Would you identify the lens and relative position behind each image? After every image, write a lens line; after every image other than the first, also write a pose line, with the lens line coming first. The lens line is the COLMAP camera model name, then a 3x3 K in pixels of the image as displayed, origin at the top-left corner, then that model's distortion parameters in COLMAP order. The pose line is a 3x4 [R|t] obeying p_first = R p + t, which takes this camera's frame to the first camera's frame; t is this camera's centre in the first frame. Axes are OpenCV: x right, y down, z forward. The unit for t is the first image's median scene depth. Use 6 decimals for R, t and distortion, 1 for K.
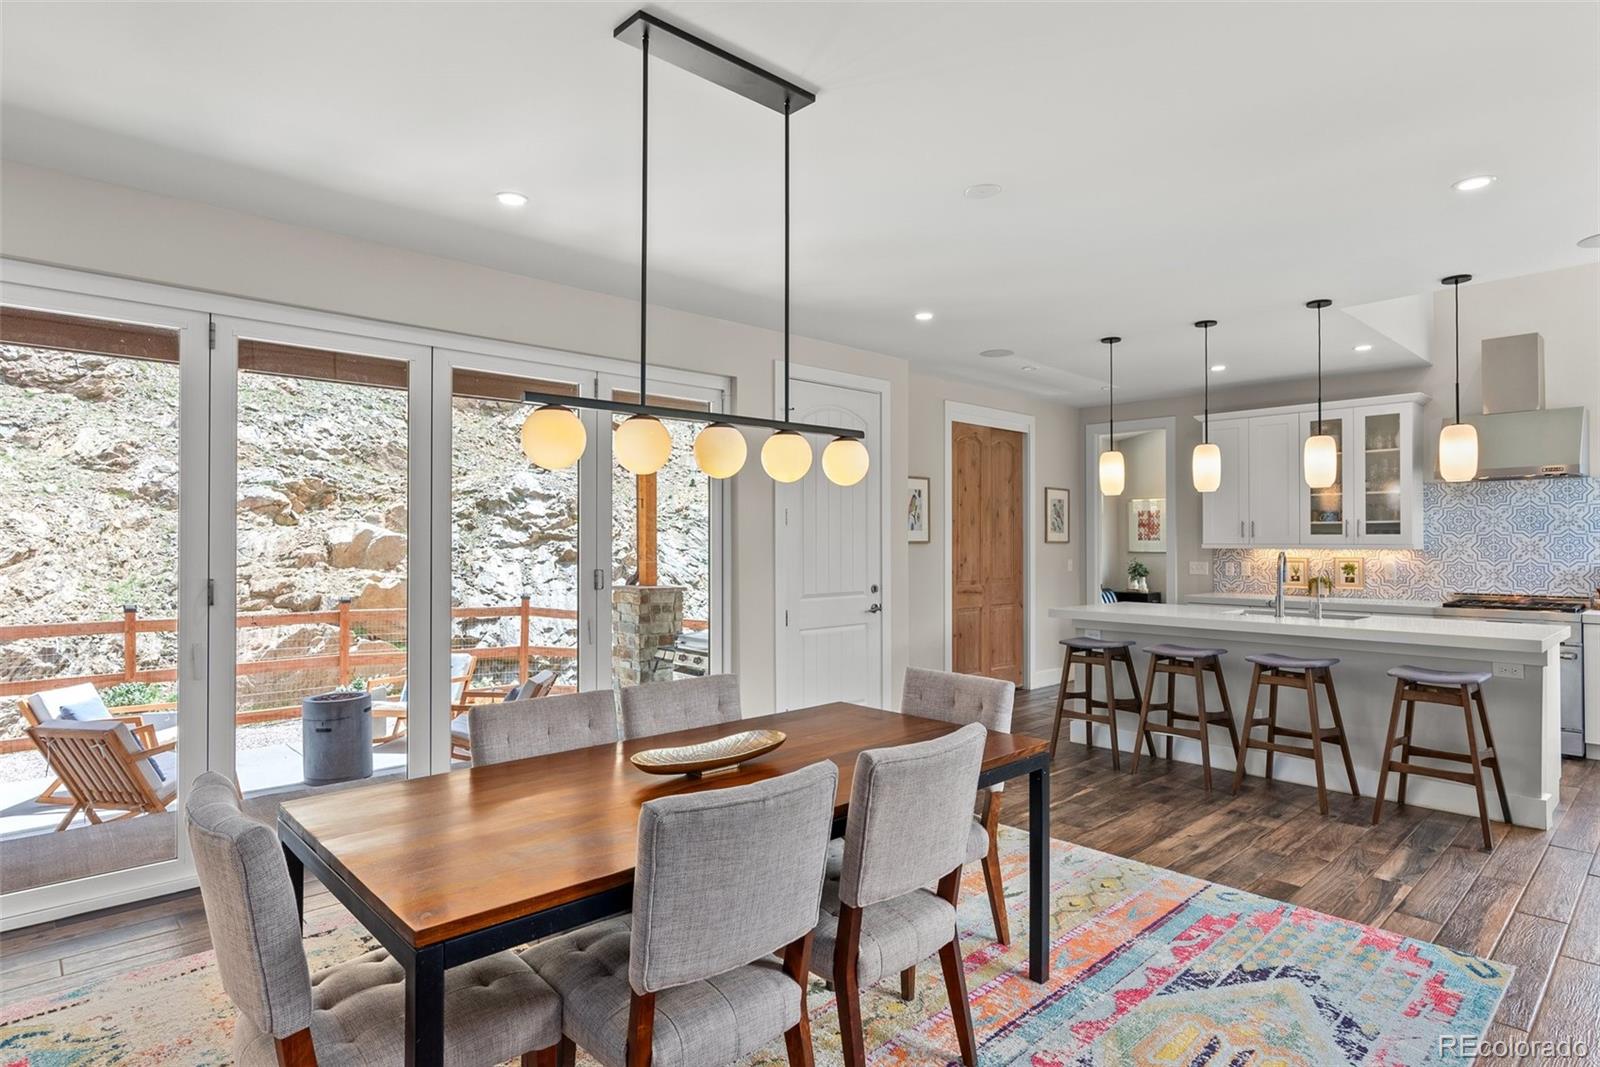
lens RADIAL K [[857.1, 0, 800.0], [0, 857.1, 533.5], [0, 0, 1]] dist [-0.000046, 0.000027]
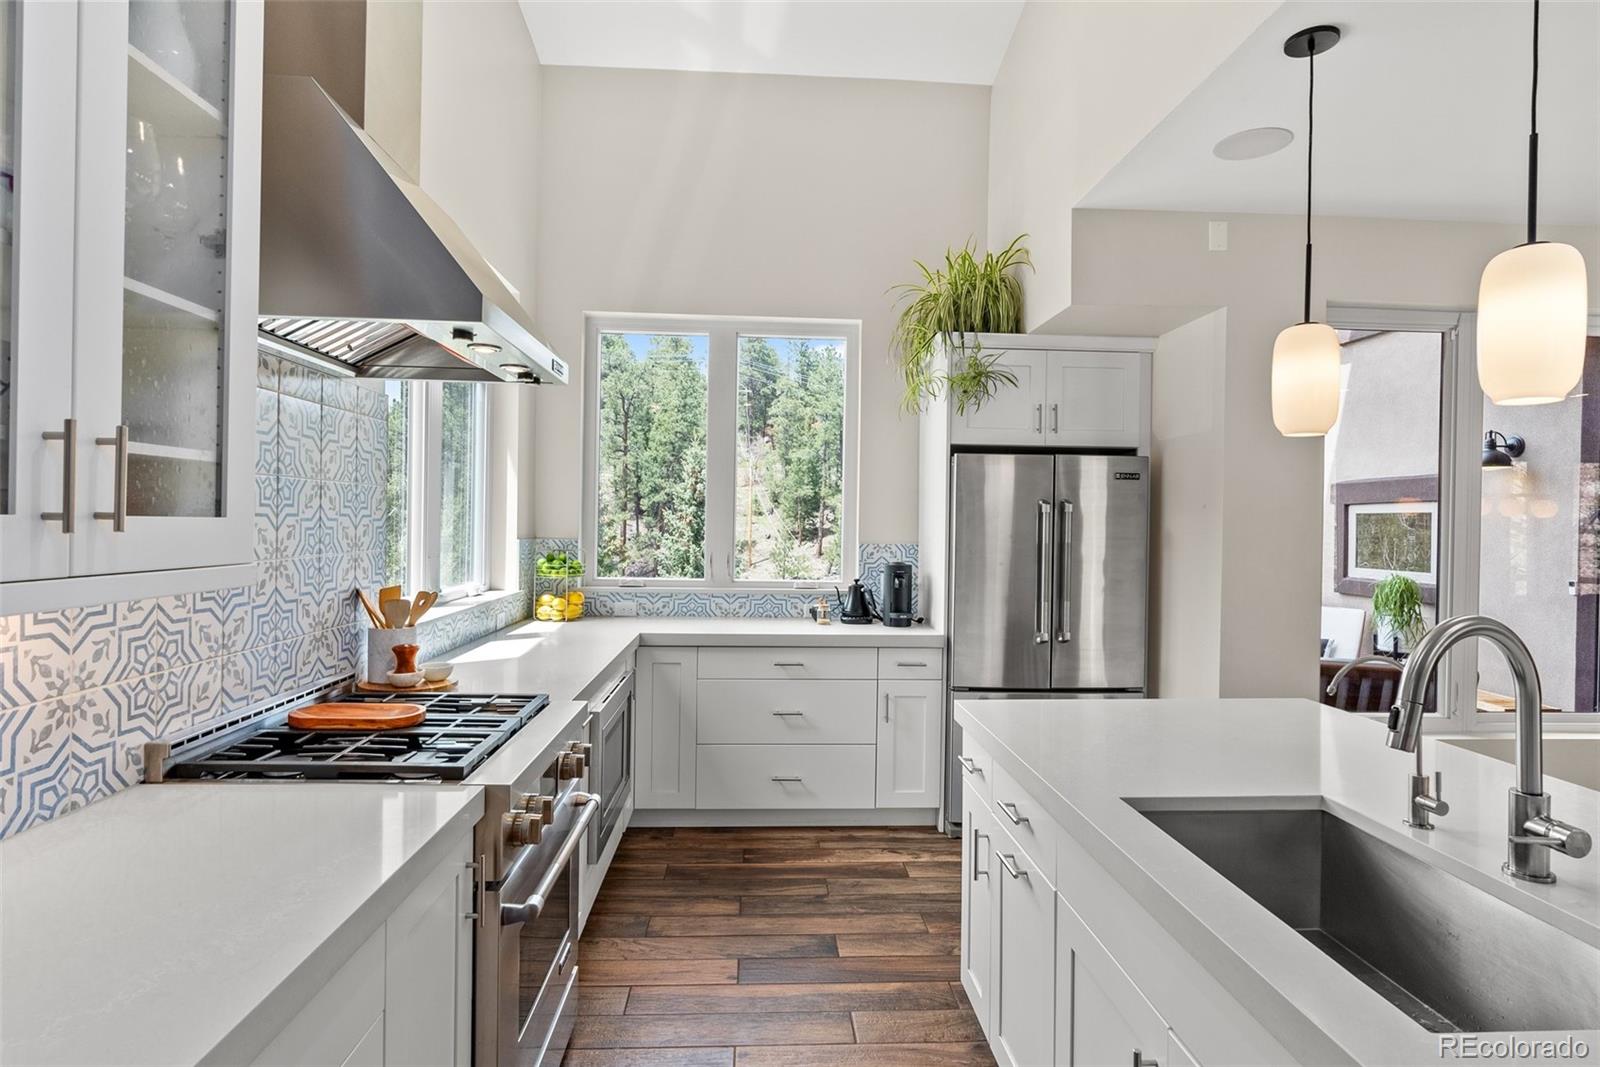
lens RADIAL K [[834.7, 0, 800.0], [0, 834.7, 533.5], [0, 0, 1]] dist [-0.000347, 0.000027]
pose [[-0.761954, -0.015307, 0.647451, 0.452375], [-0.015904, 0.999861, 0.004921, 0.002452], [-0.647436, -0.006548, -0.762091, 1.042167]]
